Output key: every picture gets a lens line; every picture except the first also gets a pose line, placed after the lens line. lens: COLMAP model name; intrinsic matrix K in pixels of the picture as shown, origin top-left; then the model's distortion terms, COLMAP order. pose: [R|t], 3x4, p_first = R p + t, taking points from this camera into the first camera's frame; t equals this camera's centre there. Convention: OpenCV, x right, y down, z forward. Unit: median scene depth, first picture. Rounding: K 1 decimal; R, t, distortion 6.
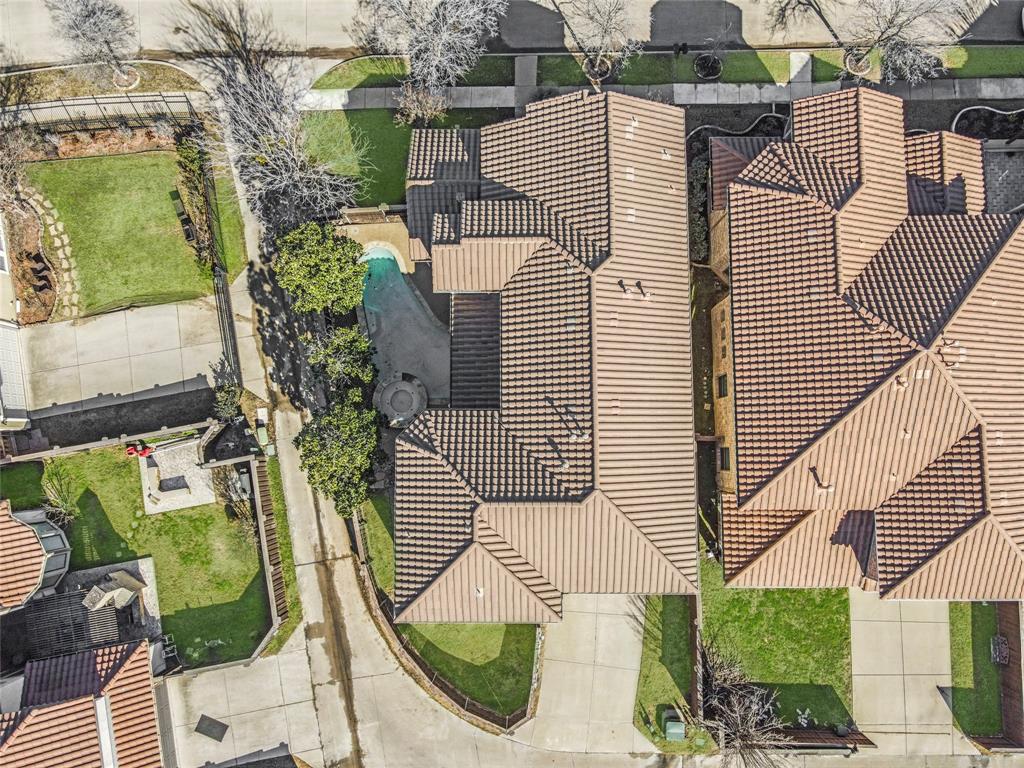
lens RADIAL K [[721.0, 0, 513.1], [0, 721.0, 382.9], [0, 0, 1]] dist [-0.005318, -0.000699]
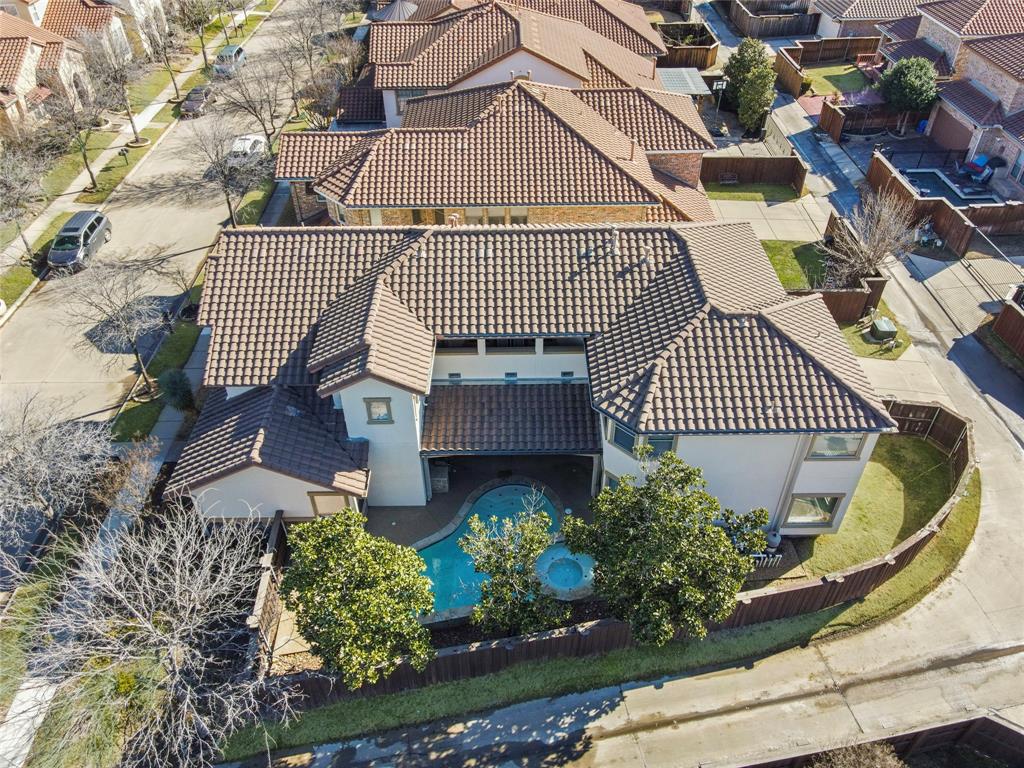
lens RADIAL K [[721.0, 0, 513.6], [0, 721.0, 384.1], [0, 0, 1]] dist [-0.005318, -0.000699]
pose [[-0.004114, -0.643577, 0.765370, -0.692713], [0.996826, 0.058214, 0.054308, -0.085915], [-0.079507, 0.763164, 0.641295, 0.560301]]
